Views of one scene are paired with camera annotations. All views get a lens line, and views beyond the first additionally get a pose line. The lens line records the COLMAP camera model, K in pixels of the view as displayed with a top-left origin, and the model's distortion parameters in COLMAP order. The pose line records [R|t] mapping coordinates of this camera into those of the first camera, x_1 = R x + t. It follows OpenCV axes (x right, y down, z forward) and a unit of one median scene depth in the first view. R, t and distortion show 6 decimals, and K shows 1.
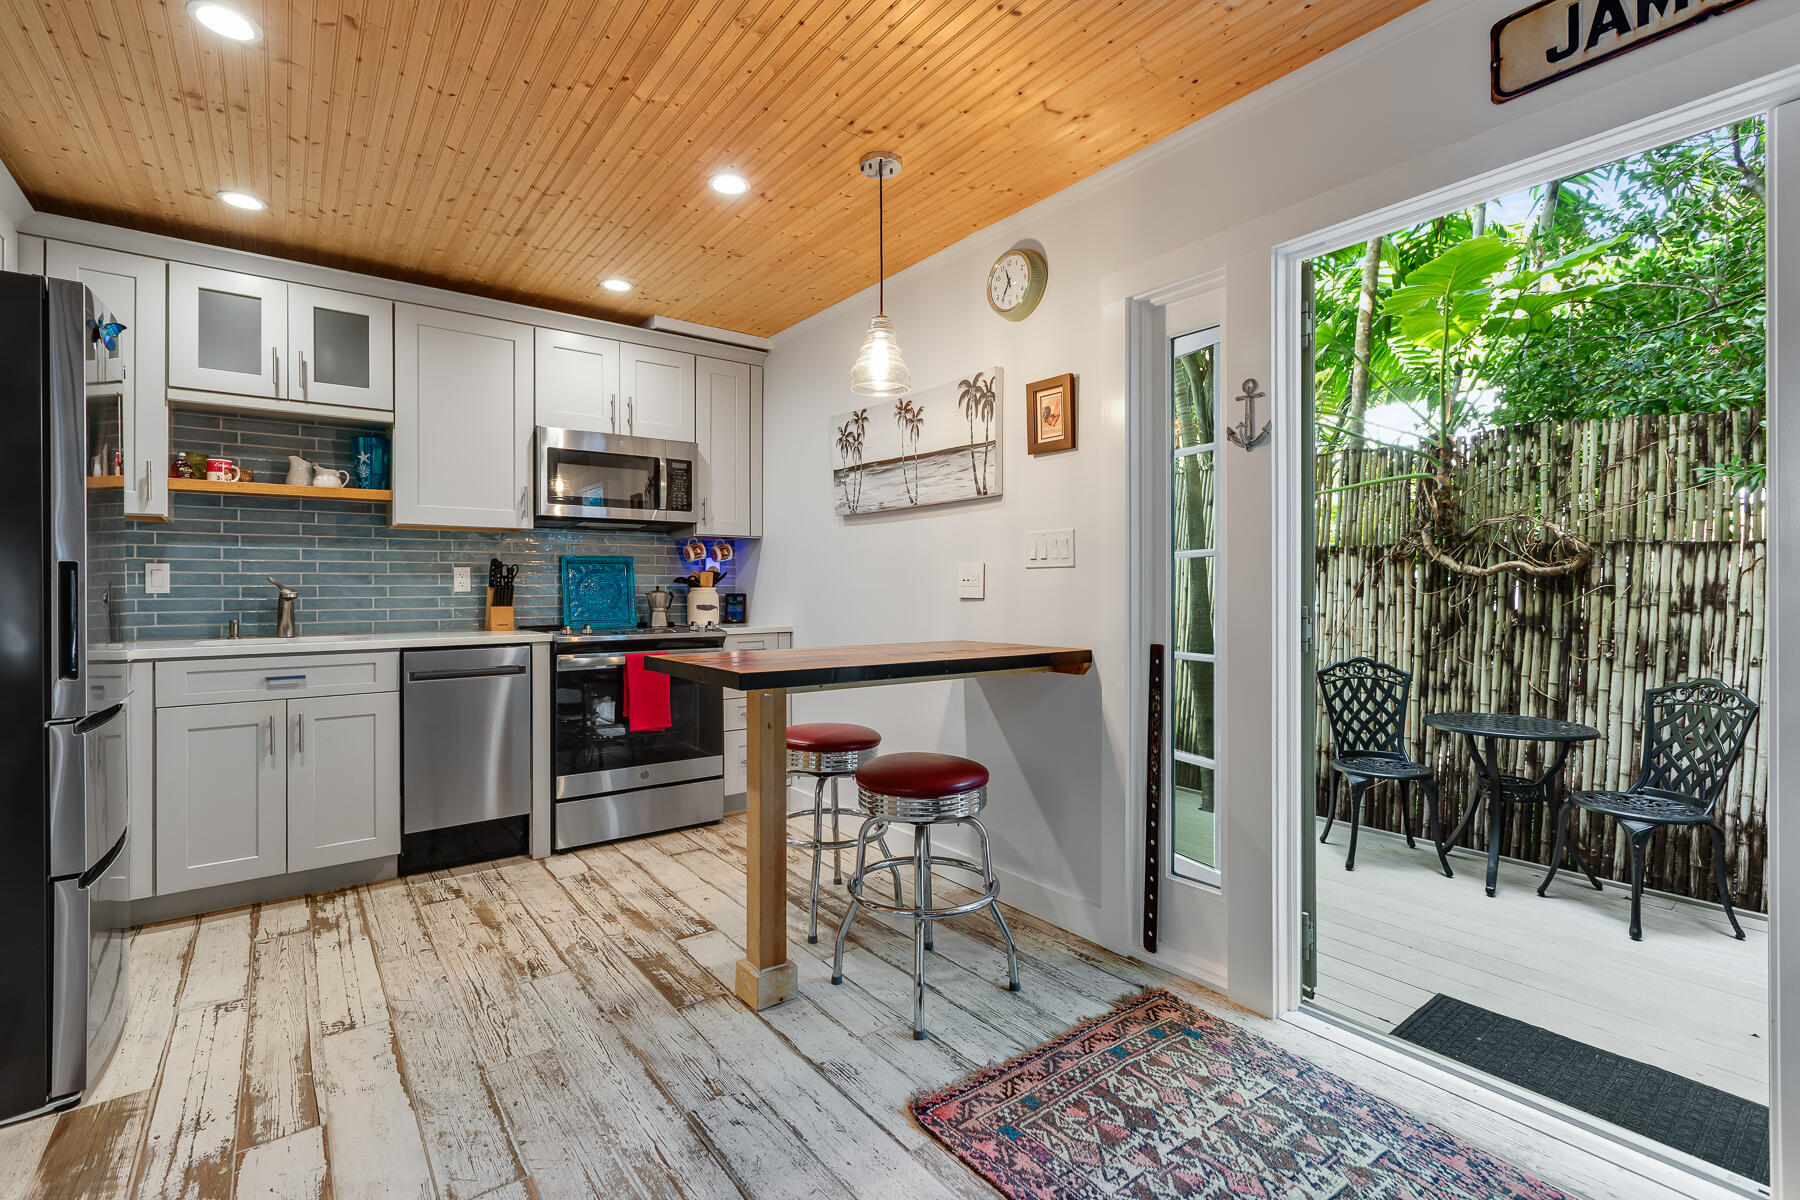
lens RADIAL K [[809.1, 0, 885.3], [0, 809.1, 584.6], [0, 0, 1]] dist [0.001156, -0.000174]
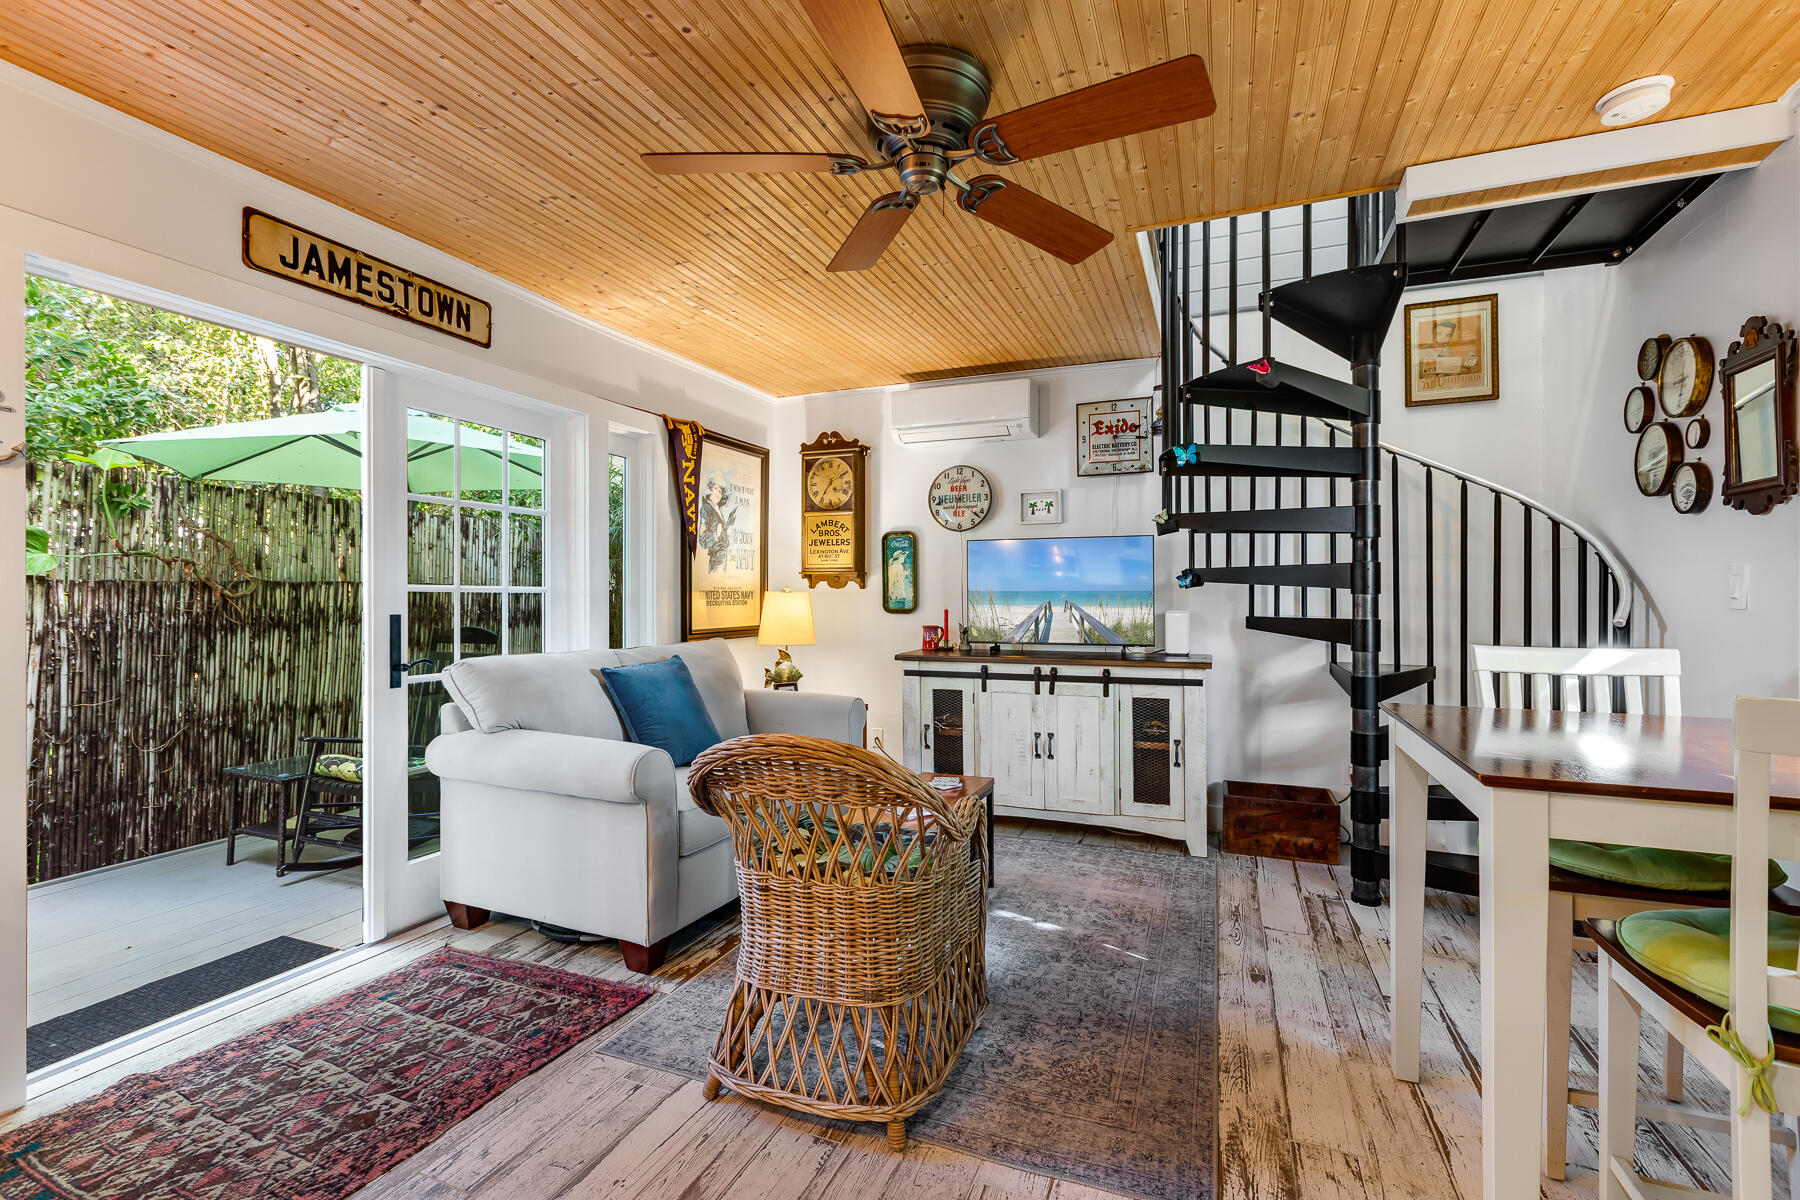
lens RADIAL K [[809.1, 0, 888.5], [0, 809.1, 597.0], [0, 0, 1]] dist [0.001156, -0.000174]
pose [[-0.497745, 0.002966, 0.867318, -0.519251], [-0.003095, 0.999982, -0.005196, -0.019590], [-0.867318, -0.005271, -0.497727, 0.402468]]
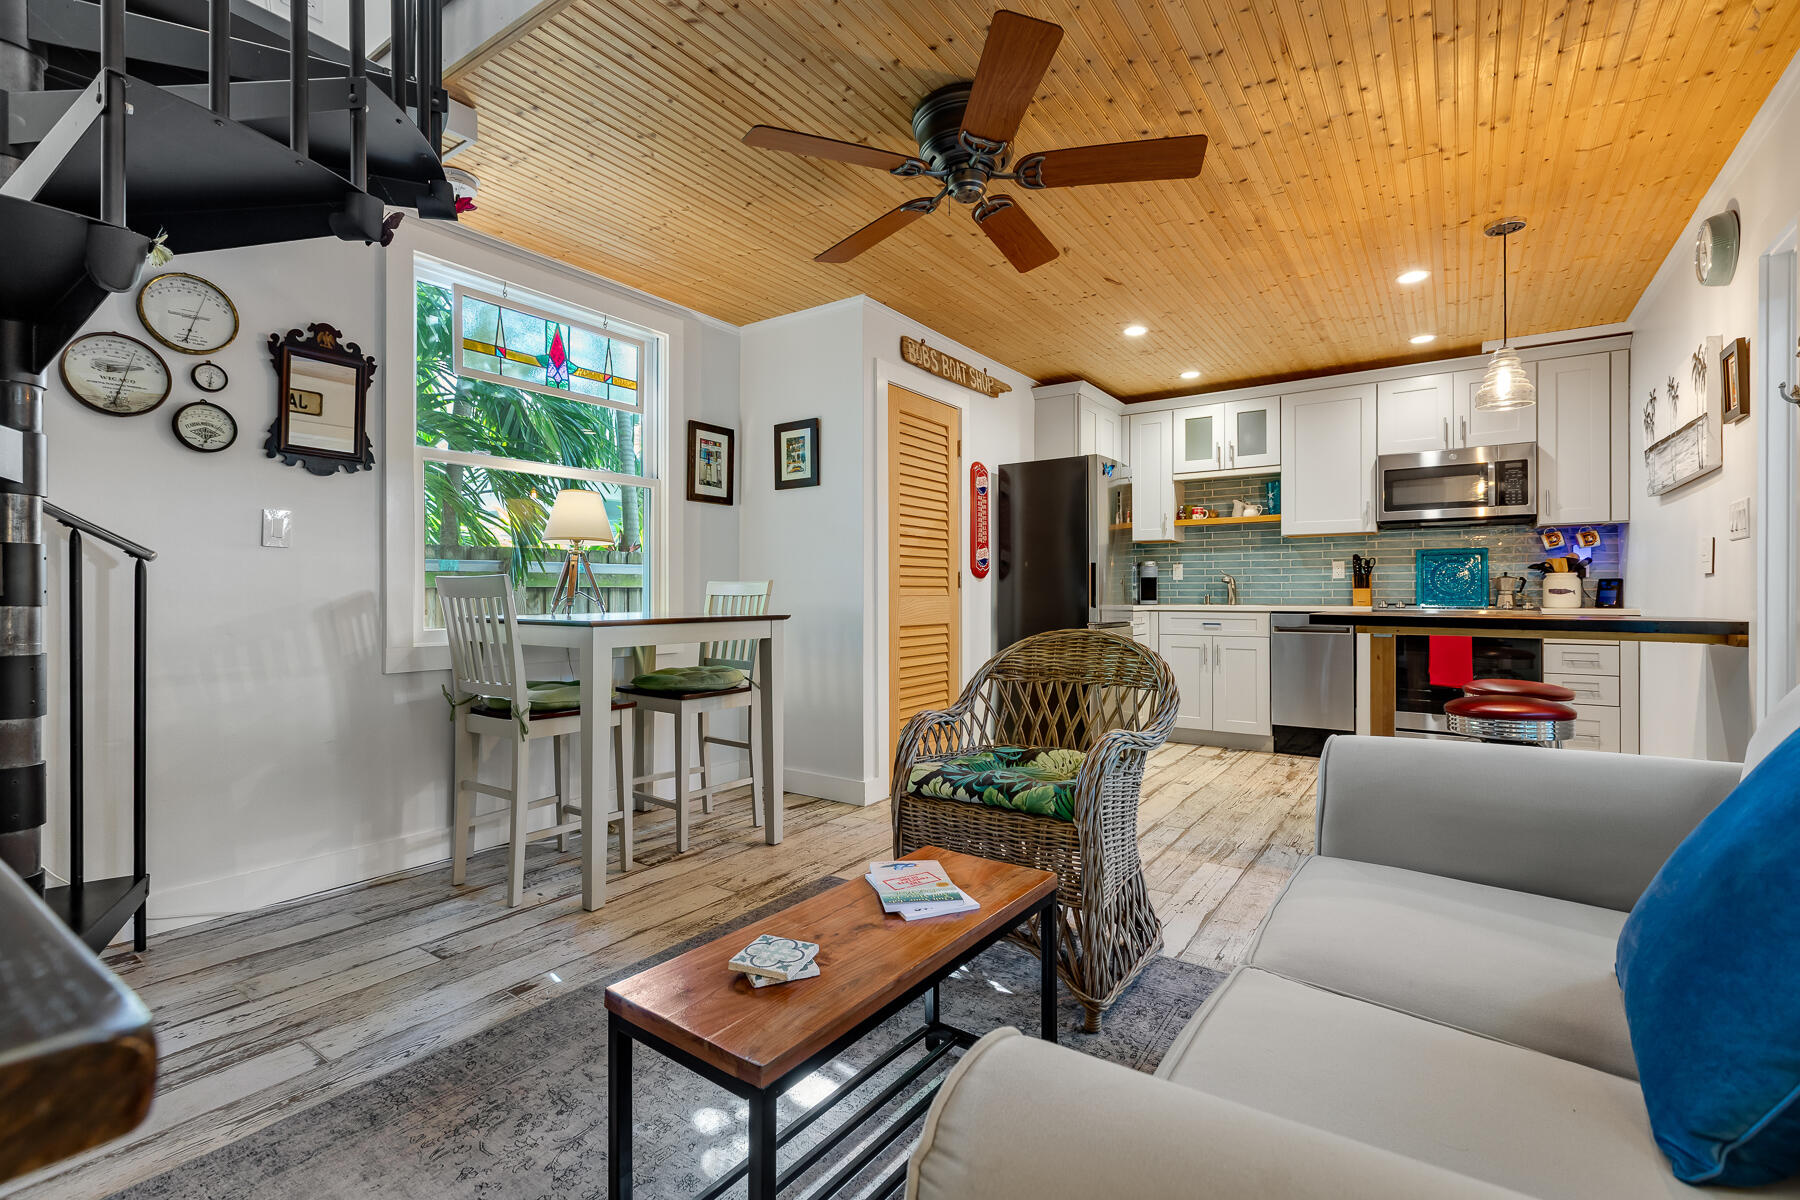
lens RADIAL K [[809.1, 0, 896.7], [0, 809.1, 595.3], [0, 0, 1]] dist [0.001156, -0.000174]
pose [[0.309897, 0.004526, -0.950759, 0.690663], [0.003703, 0.999975, 0.005967, 0.031540], [0.950763, -0.005369, 0.309873, -0.221022]]
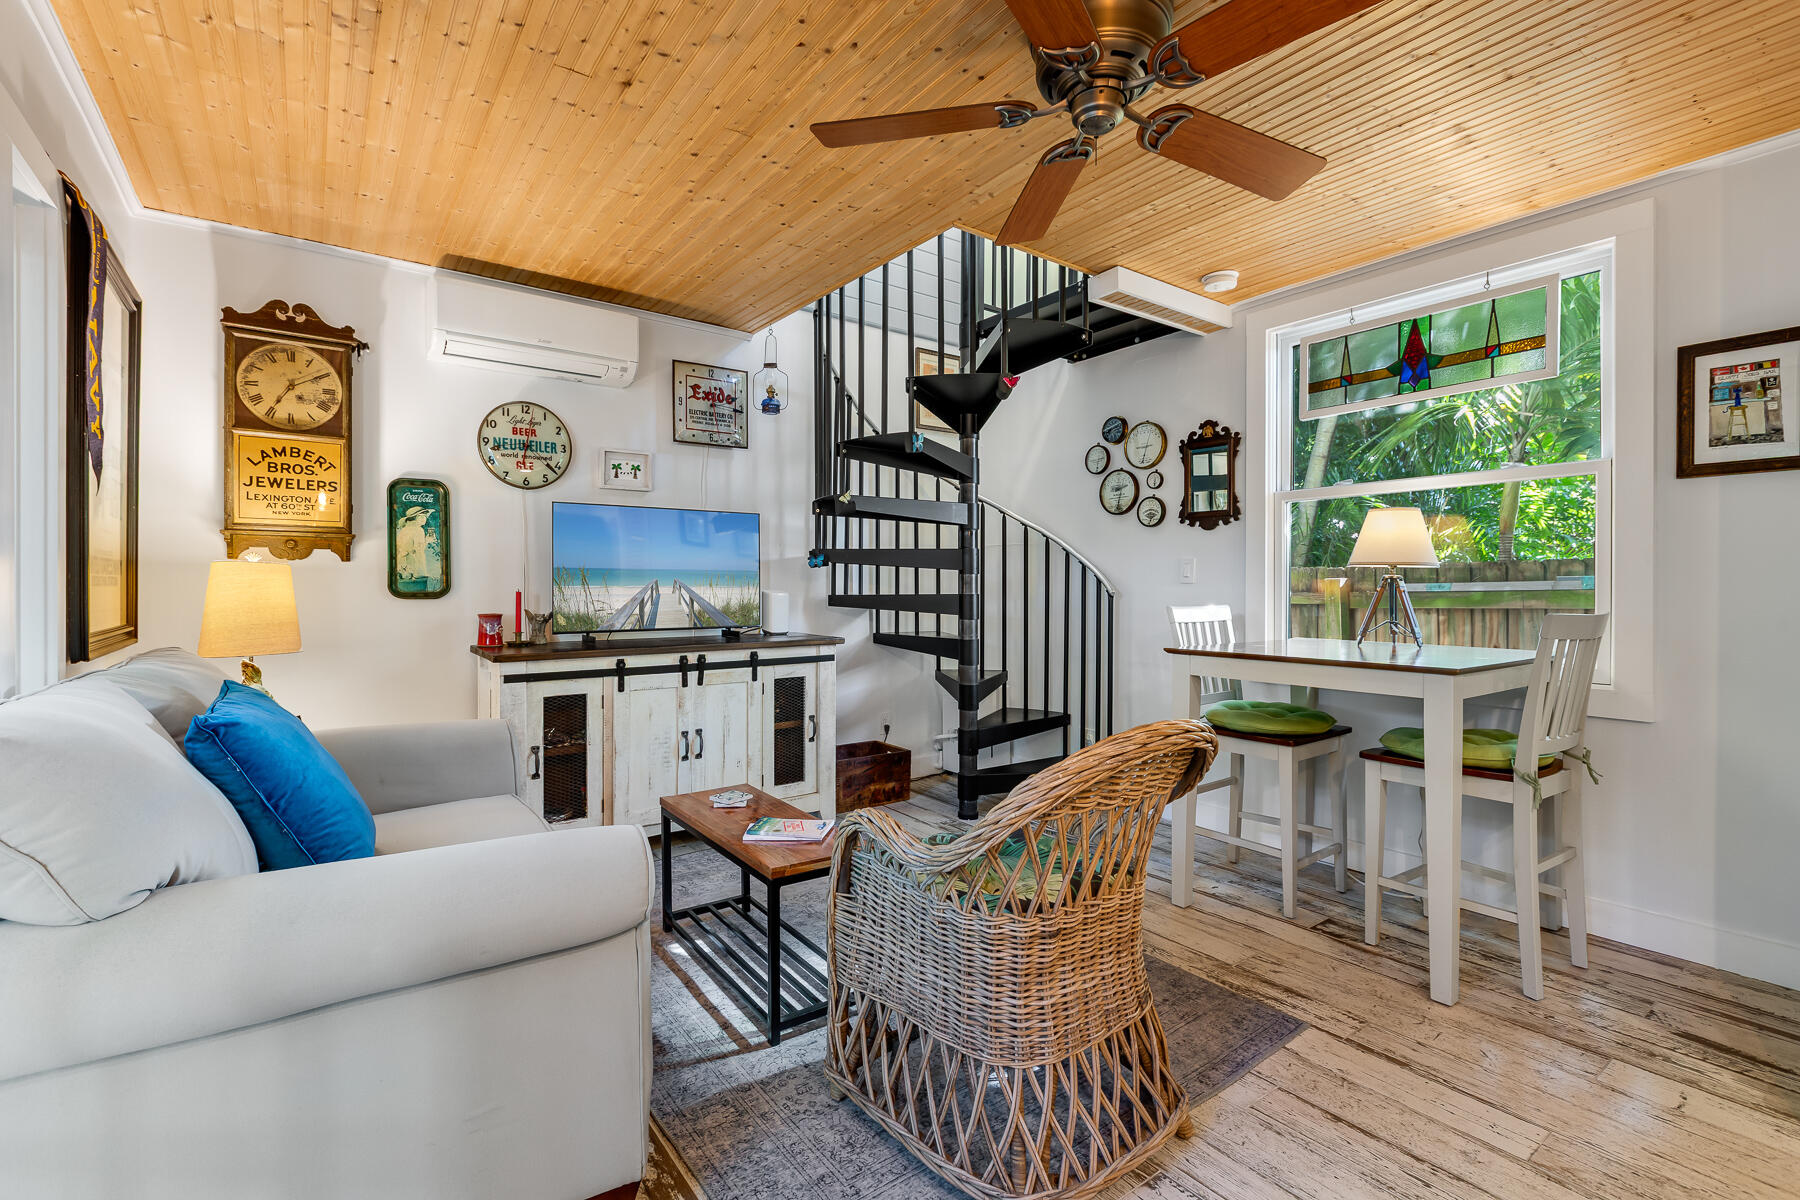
lens RADIAL K [[809.1, 0, 897.6], [0, 809.1, 590.8], [0, 0, 1]] dist [0.001156, -0.000174]
pose [[-0.999828, 0.003650, 0.018202, 0.128074], [0.003638, 0.999993, -0.000715, -0.004068], [-0.018204, -0.000648, -0.999834, 0.652156]]
